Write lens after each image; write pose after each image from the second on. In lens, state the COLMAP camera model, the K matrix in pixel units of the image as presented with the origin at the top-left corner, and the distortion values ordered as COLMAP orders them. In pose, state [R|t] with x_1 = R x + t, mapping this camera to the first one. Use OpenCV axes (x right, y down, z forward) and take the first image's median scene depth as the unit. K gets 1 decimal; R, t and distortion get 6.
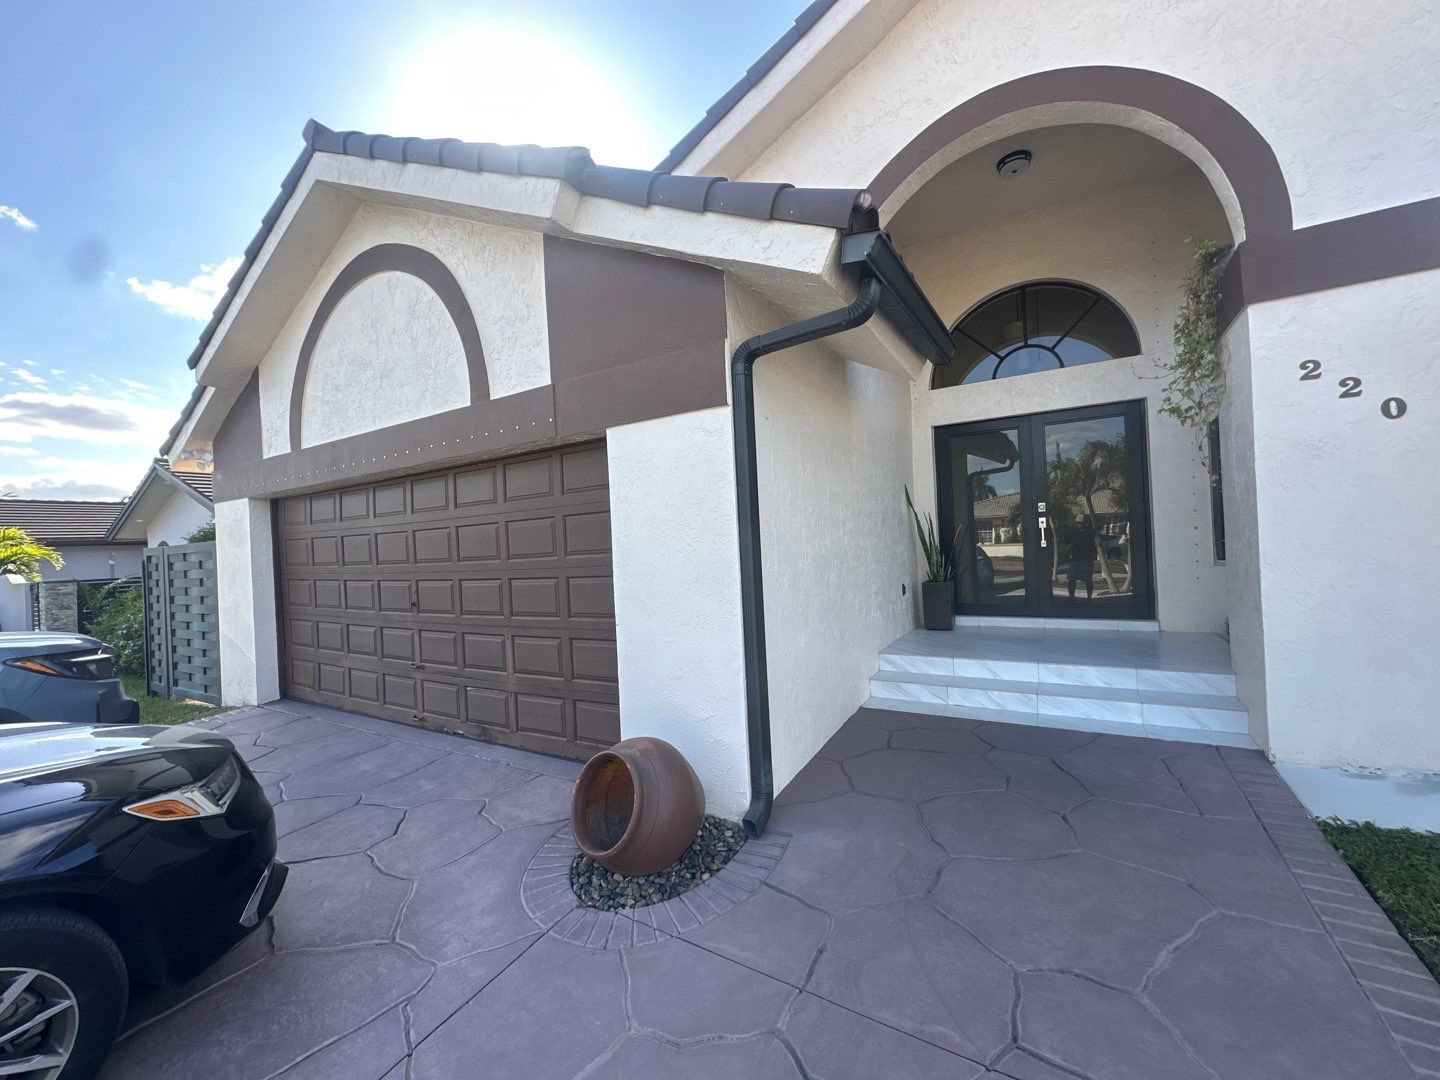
lens RADIAL K [[562.0, 0, 720.0], [0, 562.0, 540.0], [0, 0, 1]] dist [-0.000511, -0.006084]
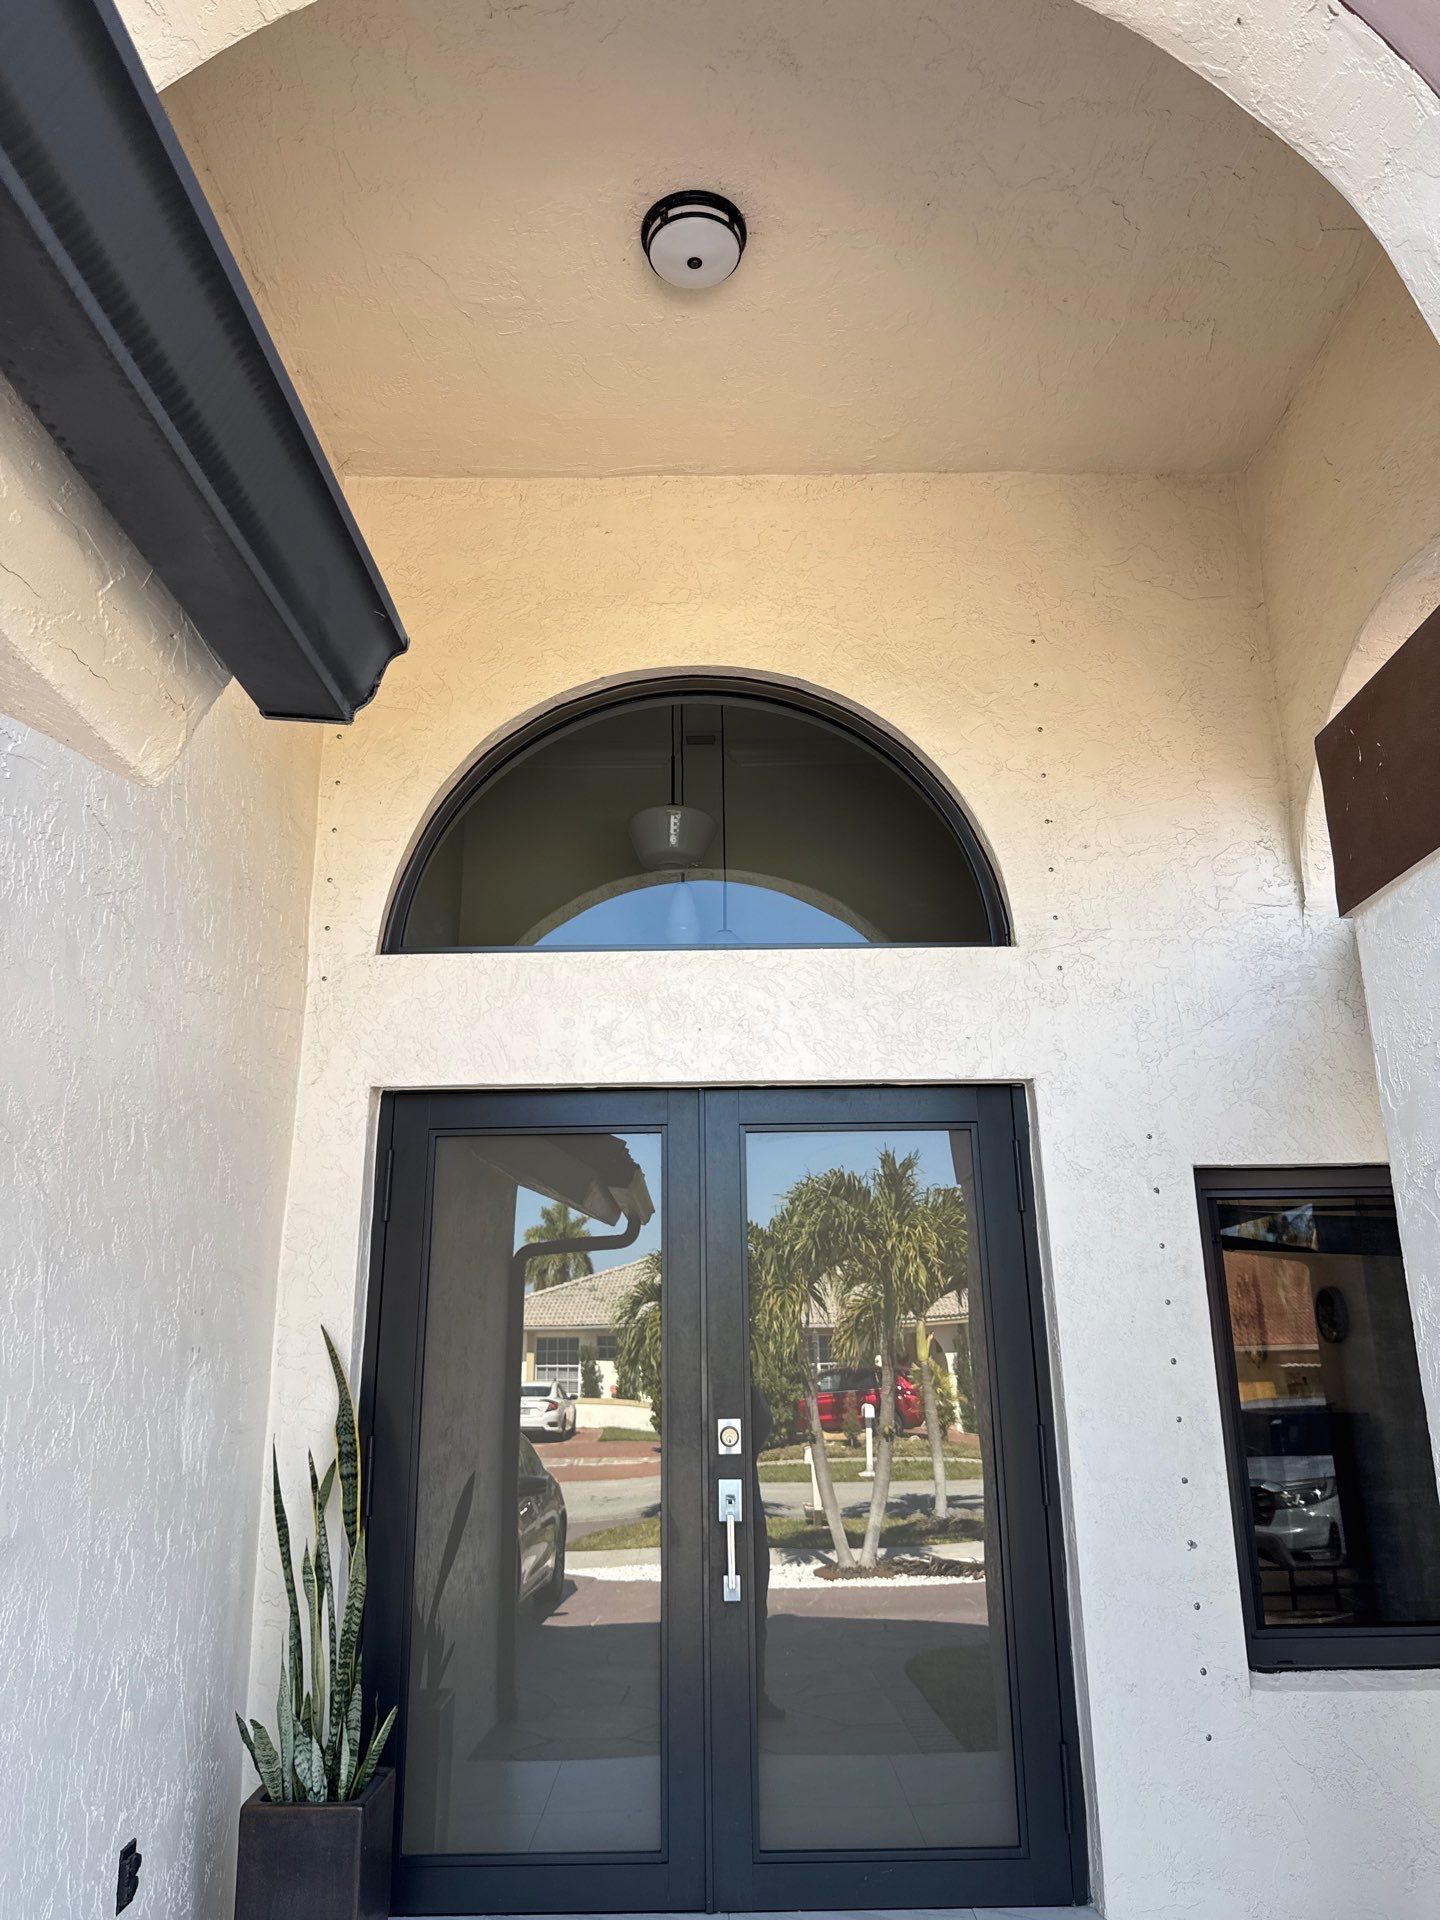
lens RADIAL K [[1359.7, 0, 720.0], [0, 1359.7, 960.0], [0, 0, 1]] dist [0.127925, -0.183180]
pose [[0.852737, 0.174931, 0.492178, 0.200906], [-0.026616, 0.955582, -0.293521, -0.080009], [-0.521663, 0.237196, 0.819516, 0.399531]]
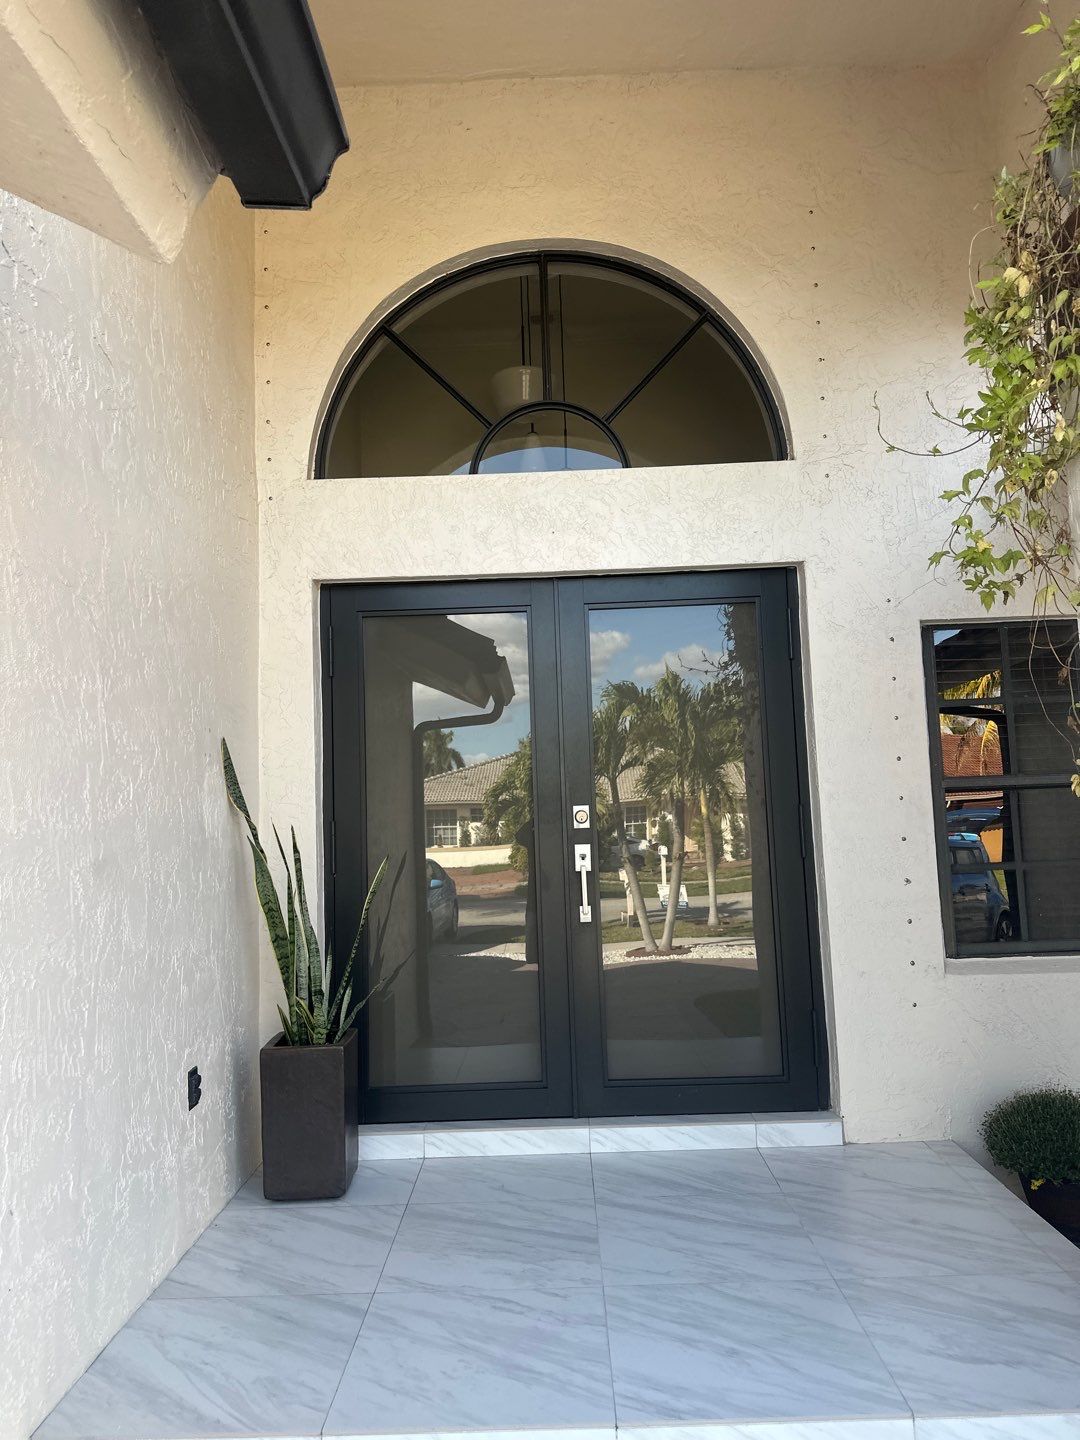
lens RADIAL K [[1019.8, 0, 540.0], [0, 1019.8, 720.0], [0, 0, 1]] dist [0.127925, -0.183180]
pose [[0.861344, 0.064006, 0.503975, 0.188905], [-0.006463, 0.993332, -0.115109, -0.042718], [-0.507982, 0.095892, 0.856014, 0.402031]]
